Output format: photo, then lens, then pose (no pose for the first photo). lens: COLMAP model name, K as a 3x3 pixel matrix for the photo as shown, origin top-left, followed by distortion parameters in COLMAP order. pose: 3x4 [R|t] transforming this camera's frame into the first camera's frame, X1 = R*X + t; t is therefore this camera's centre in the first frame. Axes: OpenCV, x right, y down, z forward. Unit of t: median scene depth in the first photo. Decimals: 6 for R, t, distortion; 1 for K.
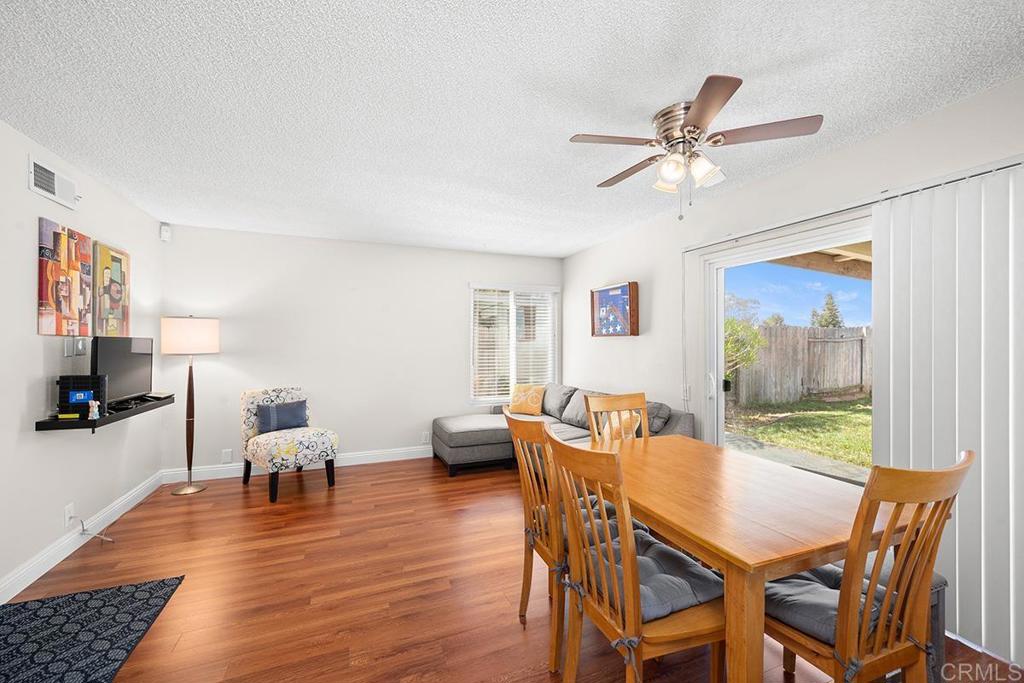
lens RADIAL K [[411.1, 0, 514.6], [0, 411.1, 342.2], [0, 0, 1]] dist [0.001760, 0.000156]
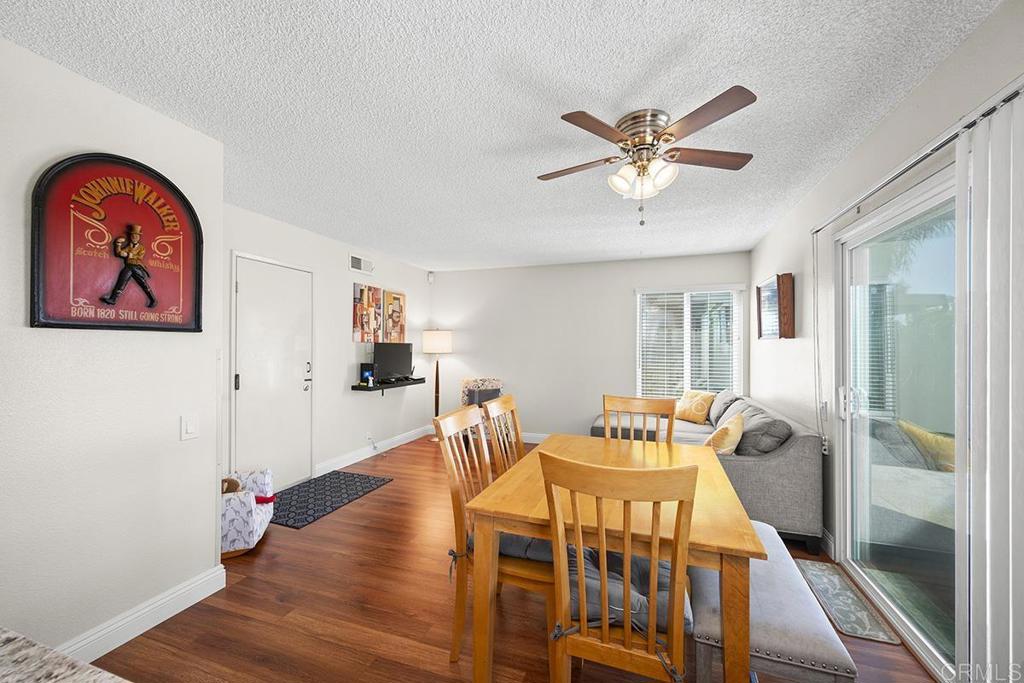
lens RADIAL K [[411.1, 0, 513.6], [0, 411.1, 341.7], [0, 0, 1]] dist [0.001760, 0.000156]
pose [[0.750015, -0.006241, -0.661392, 0.508984], [-0.000940, 0.999944, -0.010501, 0.000827], [0.661420, 0.008498, 0.749967, 0.016003]]
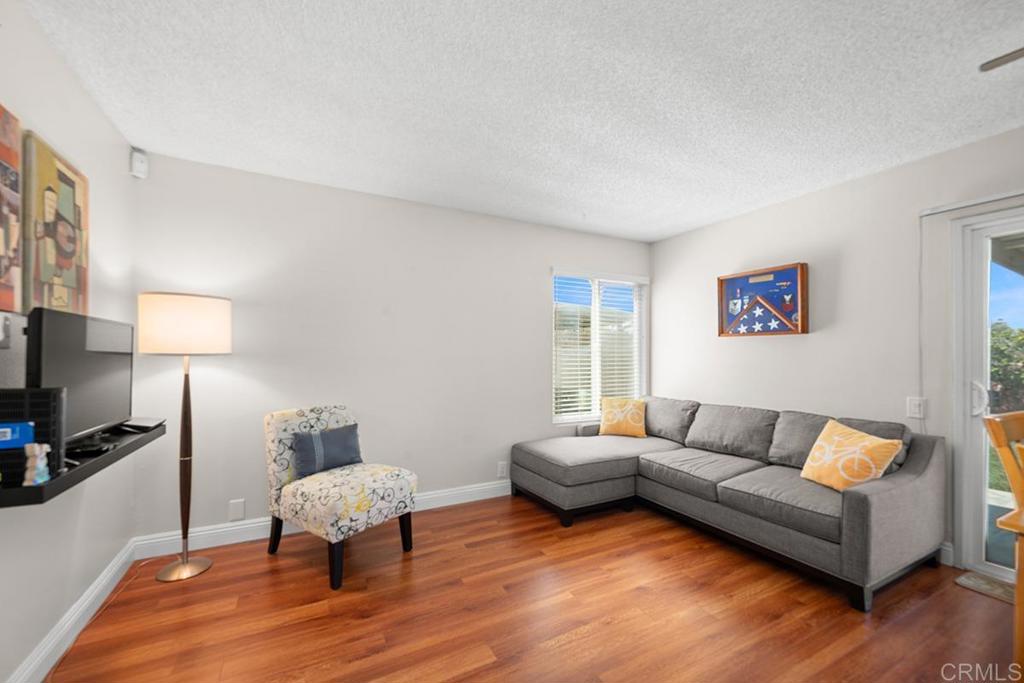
lens RADIAL K [[411.1, 0, 513.3], [0, 411.1, 356.2], [0, 0, 1]] dist [0.001760, 0.000156]
pose [[0.994313, 0.002415, 0.106474, -0.387711], [-0.002870, 0.999987, 0.004120, 0.029321], [-0.106463, -0.004402, 0.994307, 0.347914]]
